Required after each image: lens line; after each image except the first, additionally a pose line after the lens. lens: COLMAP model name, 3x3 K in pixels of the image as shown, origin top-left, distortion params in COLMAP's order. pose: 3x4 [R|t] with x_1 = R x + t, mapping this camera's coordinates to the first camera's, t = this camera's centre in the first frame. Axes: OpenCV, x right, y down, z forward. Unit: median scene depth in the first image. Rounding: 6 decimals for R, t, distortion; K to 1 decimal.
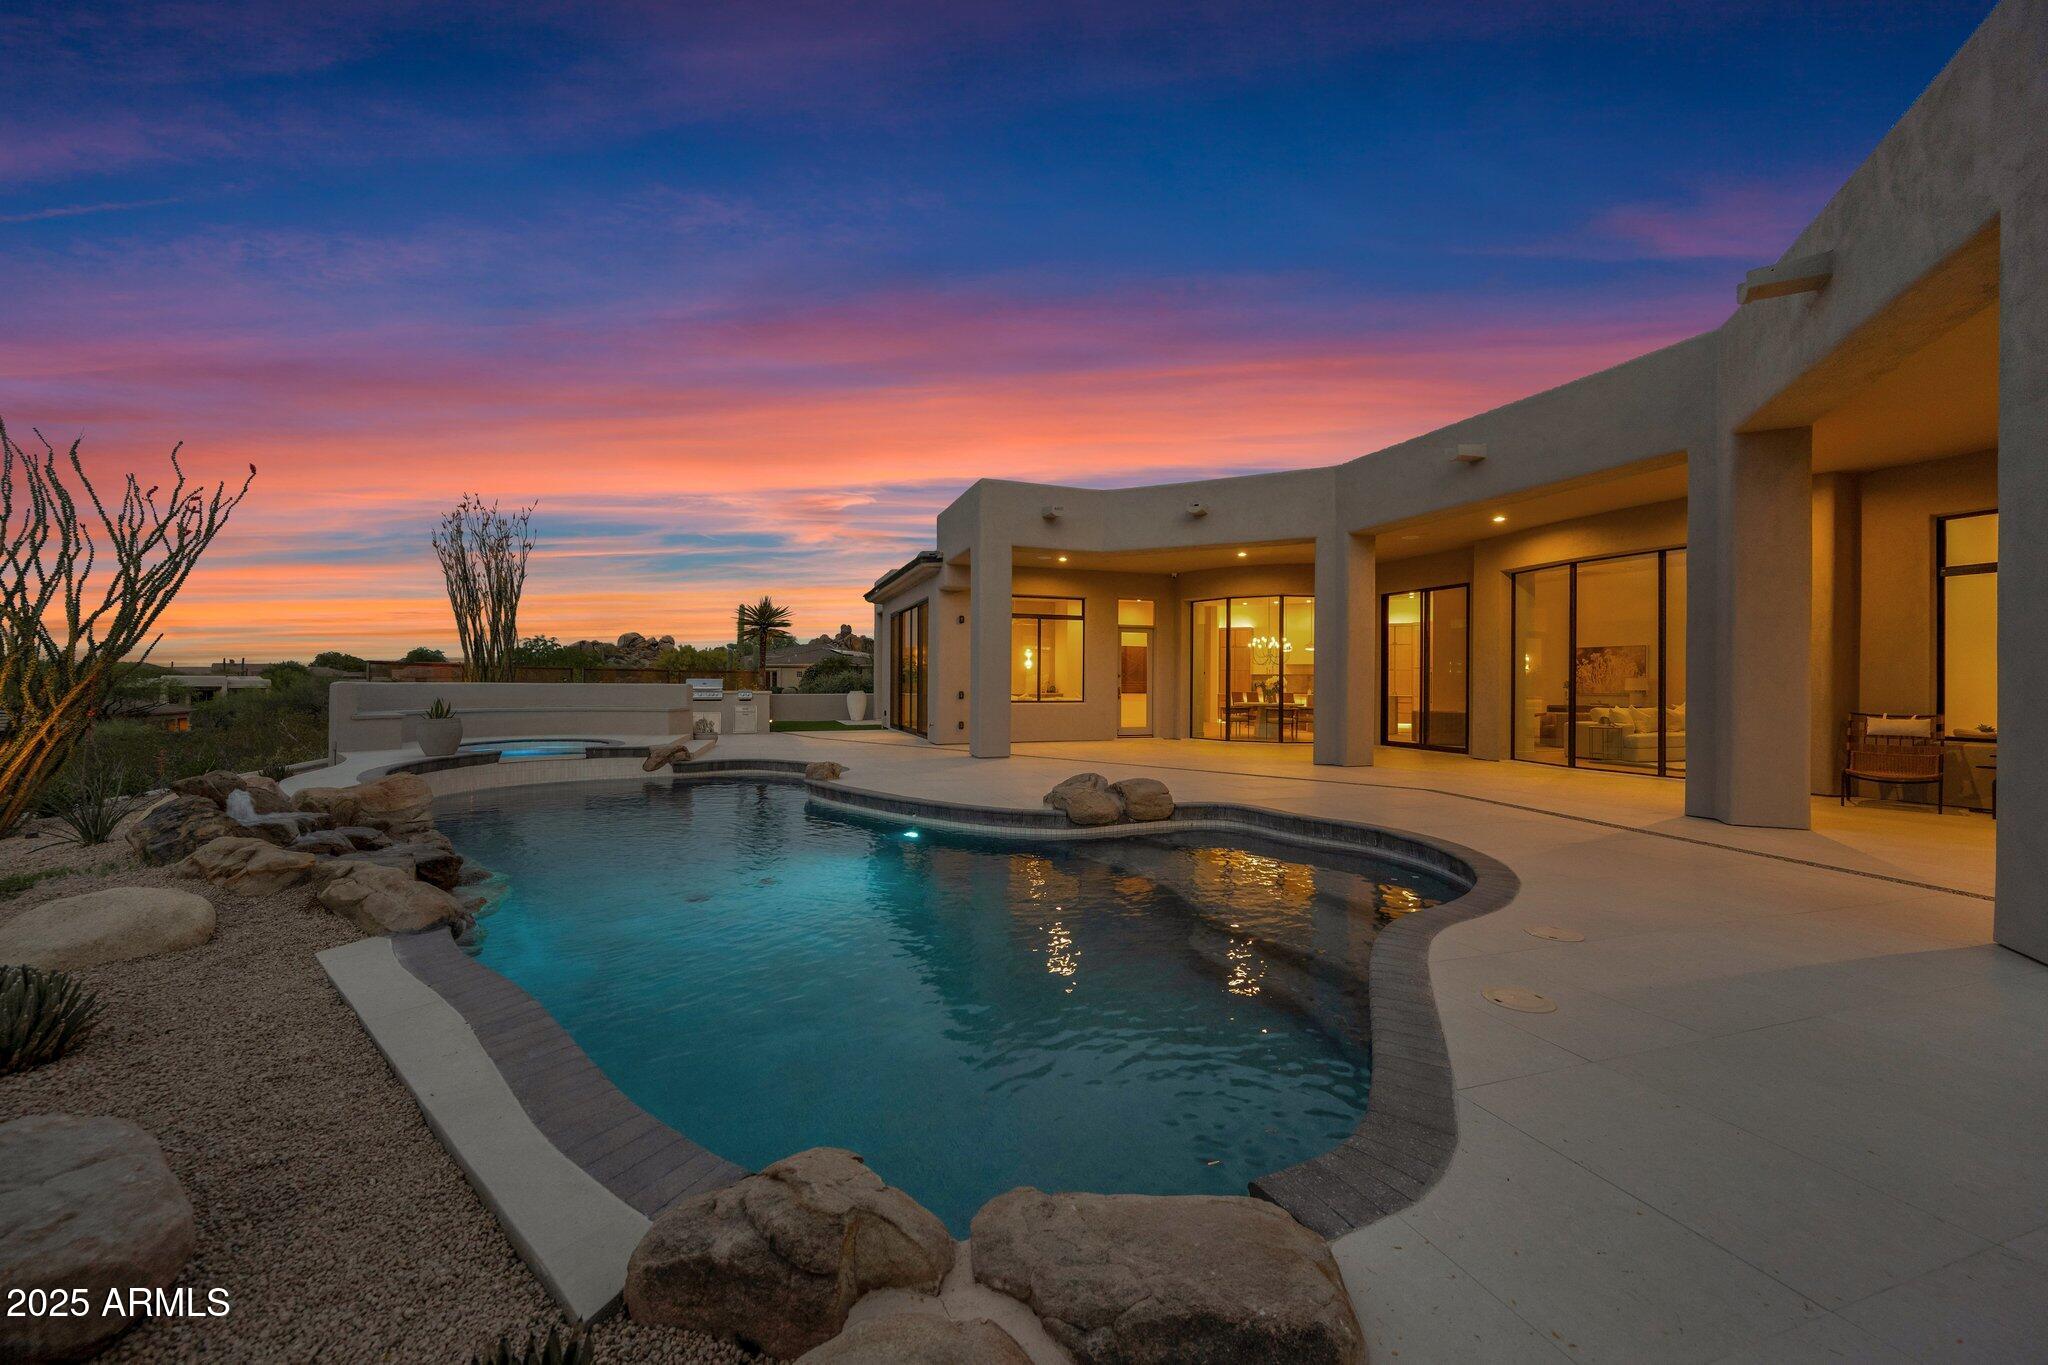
lens RADIAL K [[801.0, 0, 1024.0], [0, 801.0, 682.5], [0, 0, 1]] dist [-0.001121, -0.000291]
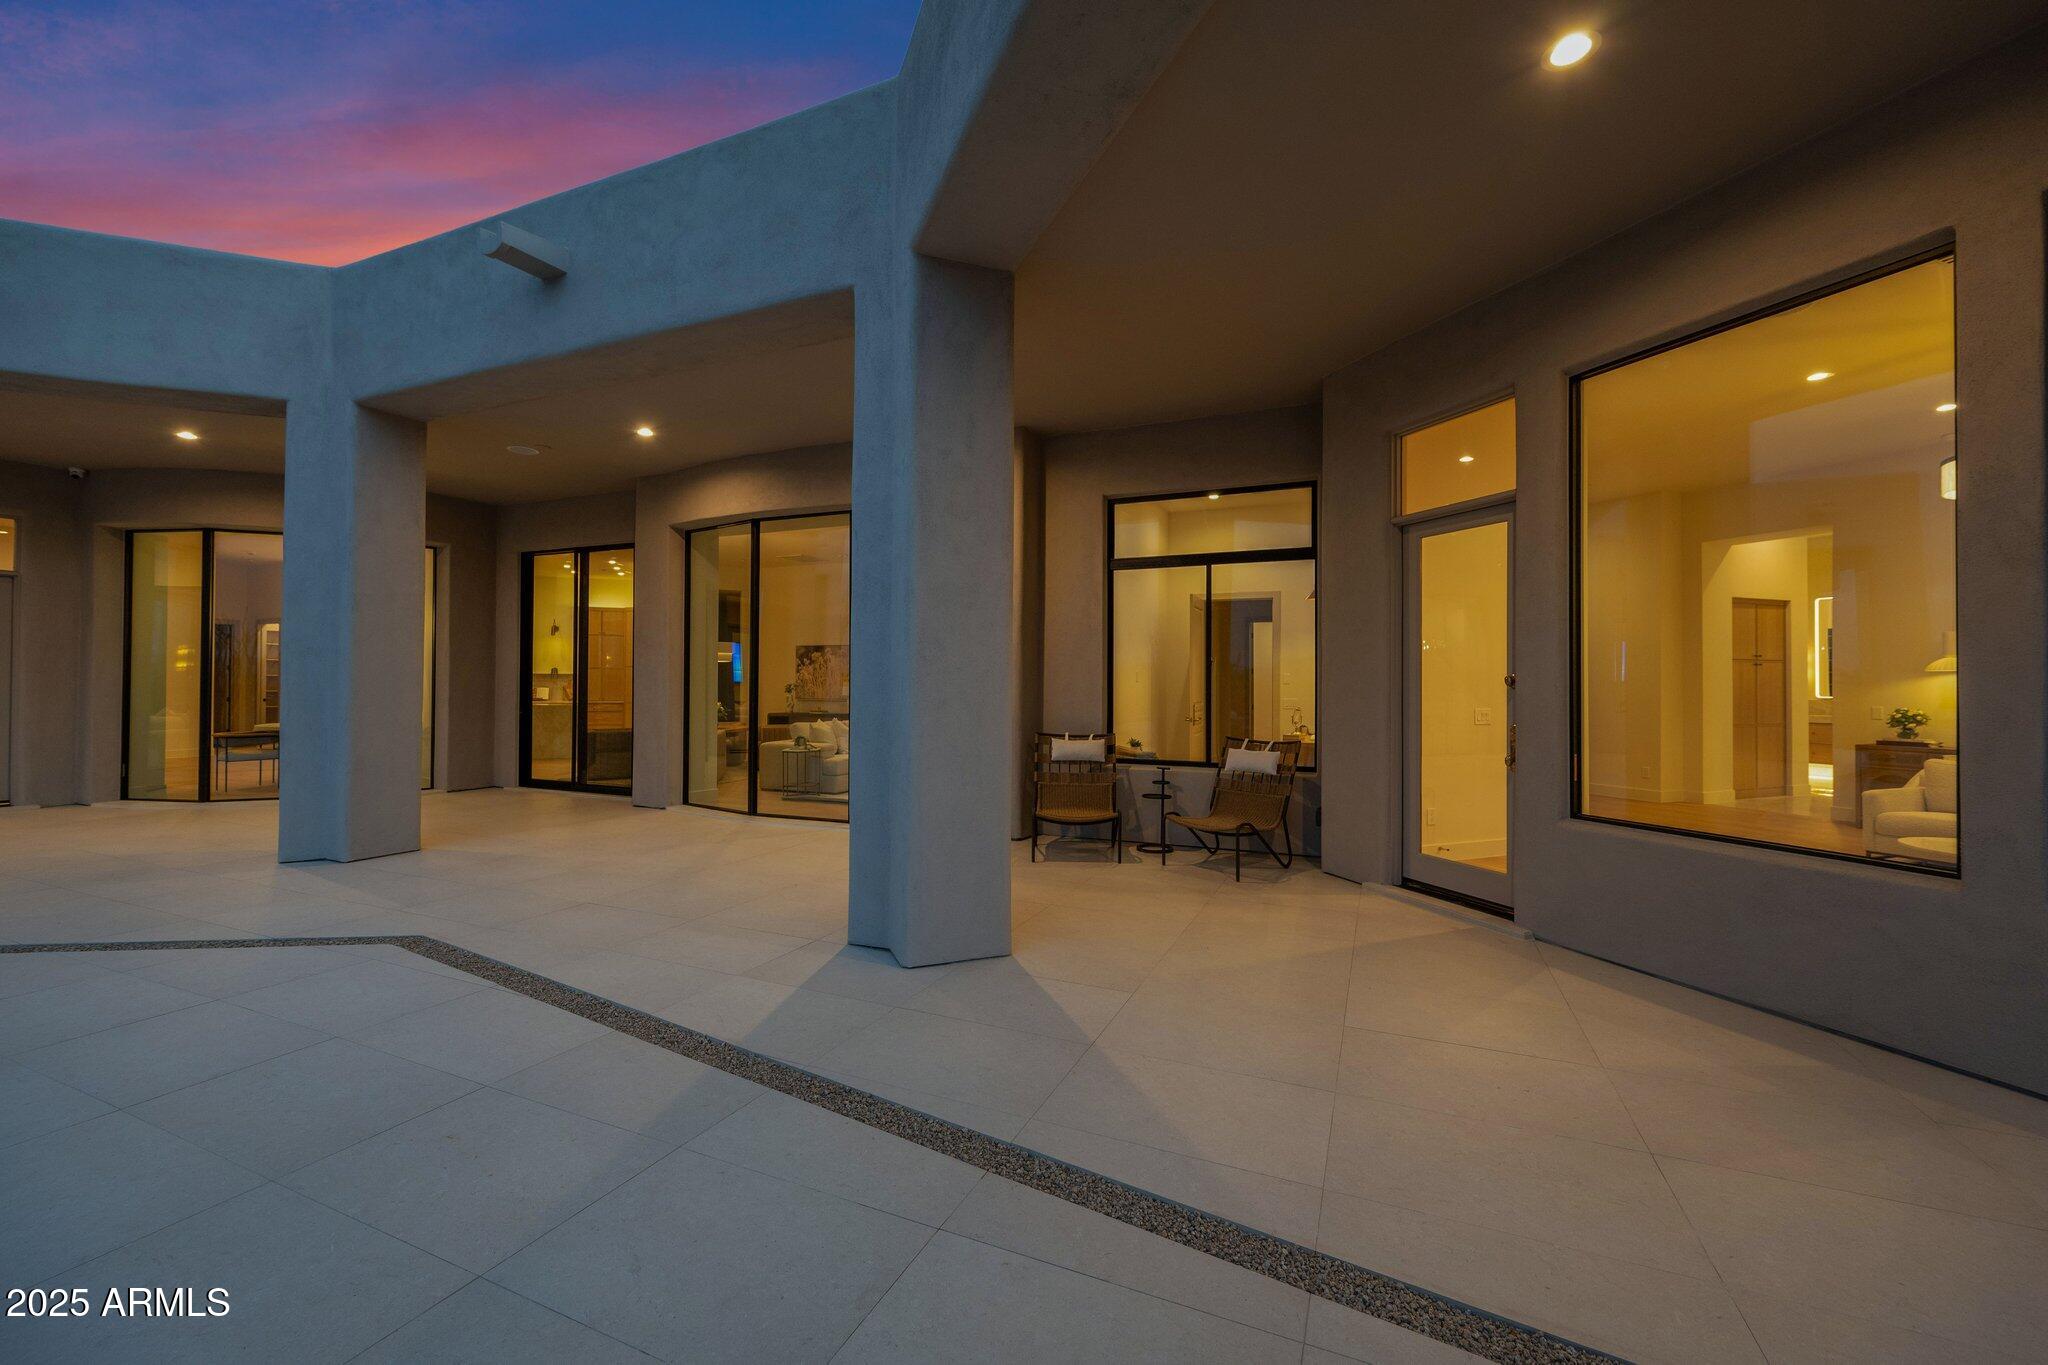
lens RADIAL K [[822.0, 0, 1013.2], [0, 822.0, 681.1], [0, 0, 1]] dist [0.008164, -0.000034]
pose [[0.688319, -0.000109, 0.725408, 0.311701], [-0.002132, 0.999995, 0.002173, -0.011265], [-0.725405, -0.003043, 0.688315, 0.334052]]
